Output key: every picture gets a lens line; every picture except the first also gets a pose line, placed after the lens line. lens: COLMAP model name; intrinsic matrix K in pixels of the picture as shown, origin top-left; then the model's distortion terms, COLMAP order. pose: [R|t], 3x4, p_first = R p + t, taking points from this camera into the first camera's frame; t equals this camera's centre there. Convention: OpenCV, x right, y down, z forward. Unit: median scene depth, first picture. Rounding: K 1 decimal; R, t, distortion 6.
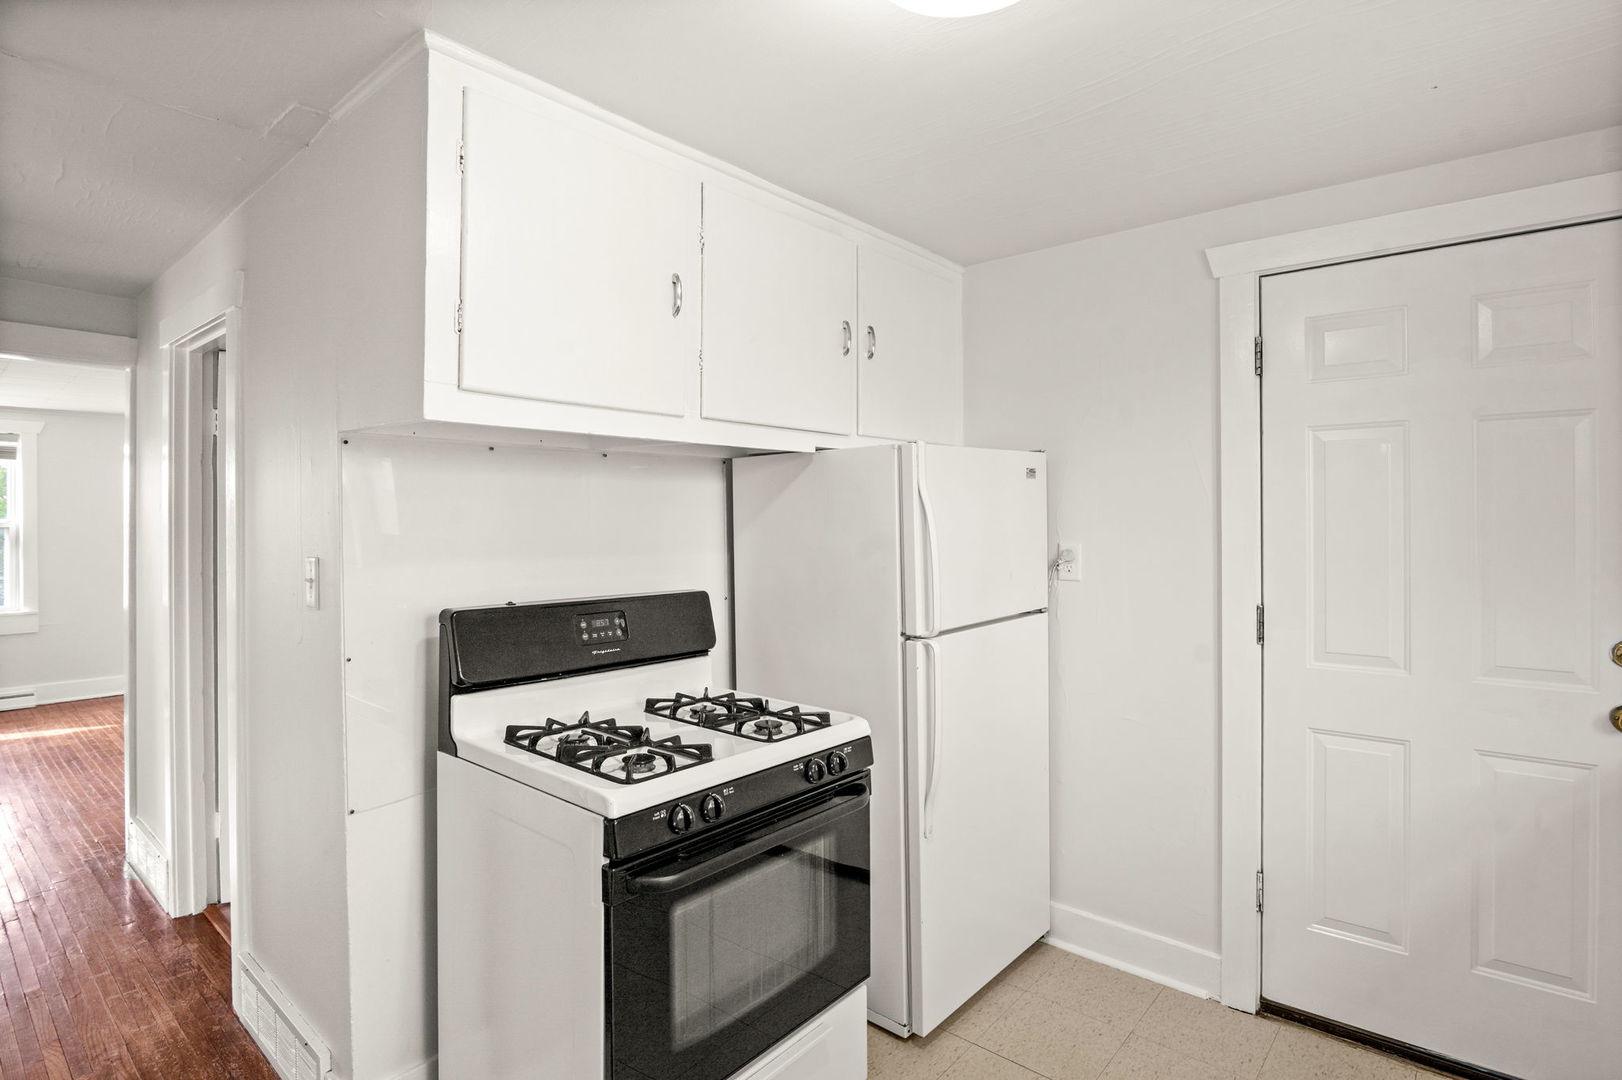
lens RADIAL K [[813.0, 0, 811.0], [0, 813.0, 540.0], [0, 0, 1]] dist [-0.025837, -0.000829]
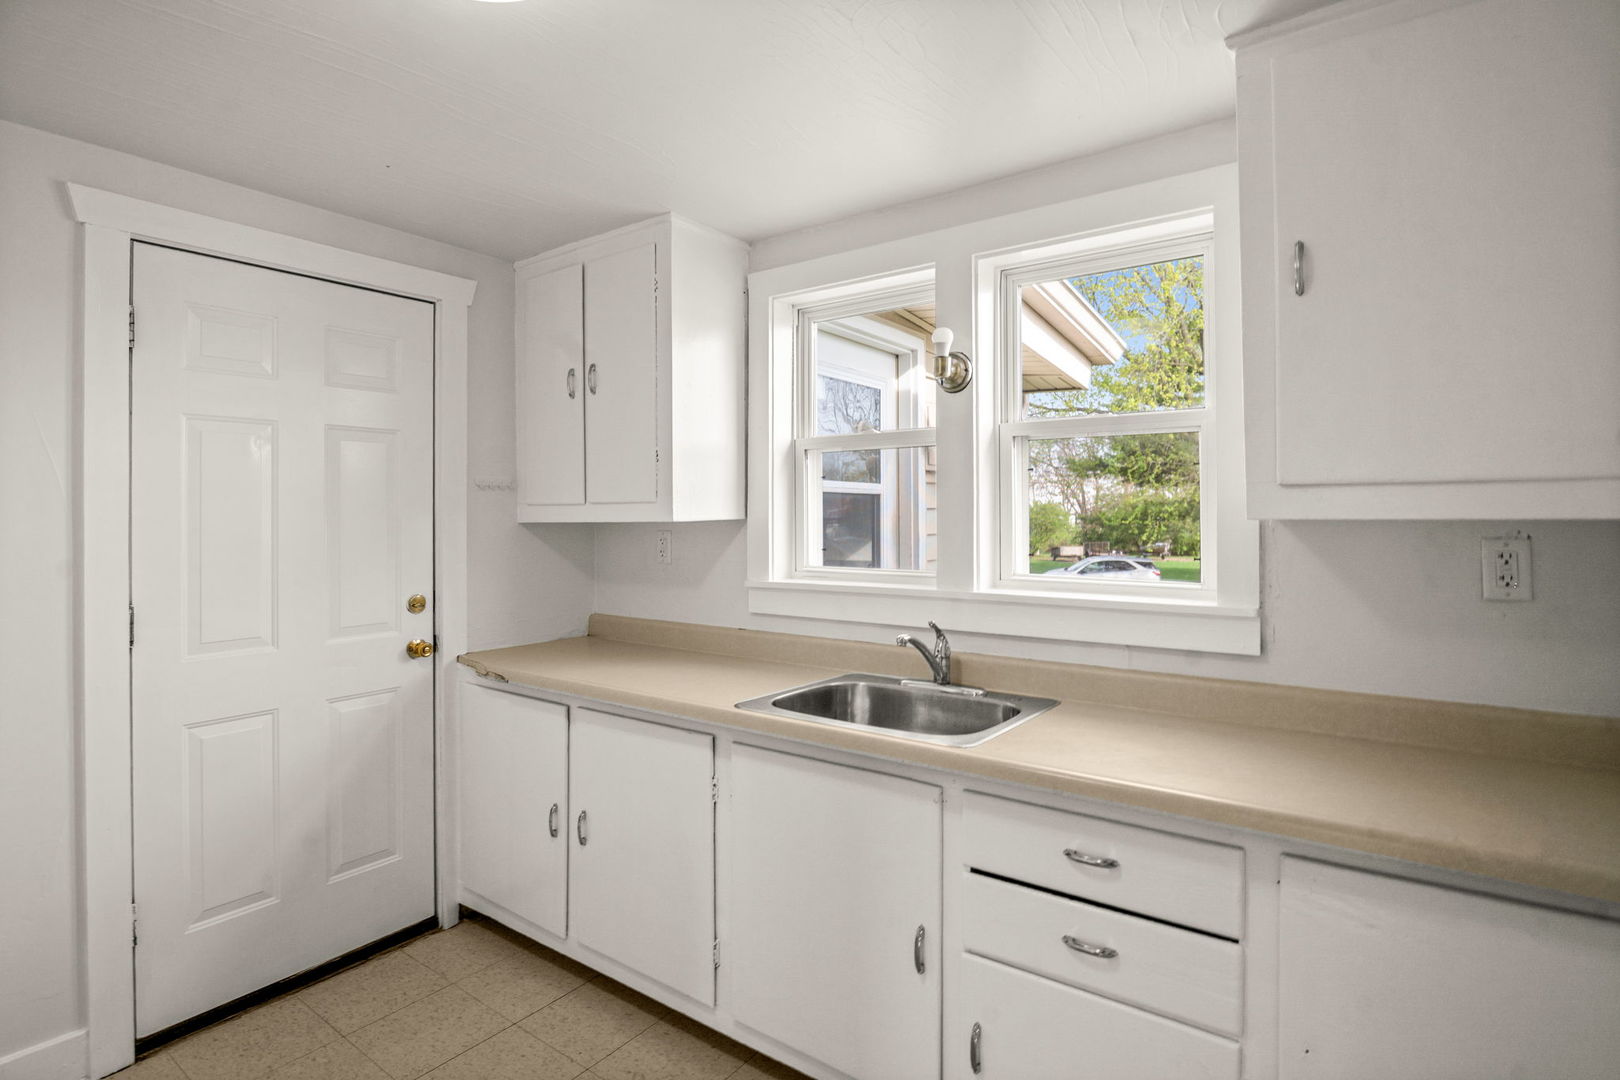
lens RADIAL K [[812.0, 0, 810.0], [0, 812.0, 540.0], [0, 0, 1]] dist [-0.025837, -0.000829]
pose [[-0.081626, -0.033327, 0.996106, -0.398506], [0.026549, 0.999013, 0.035600, -0.003344], [-0.996309, 0.029352, -0.080660, 0.326670]]
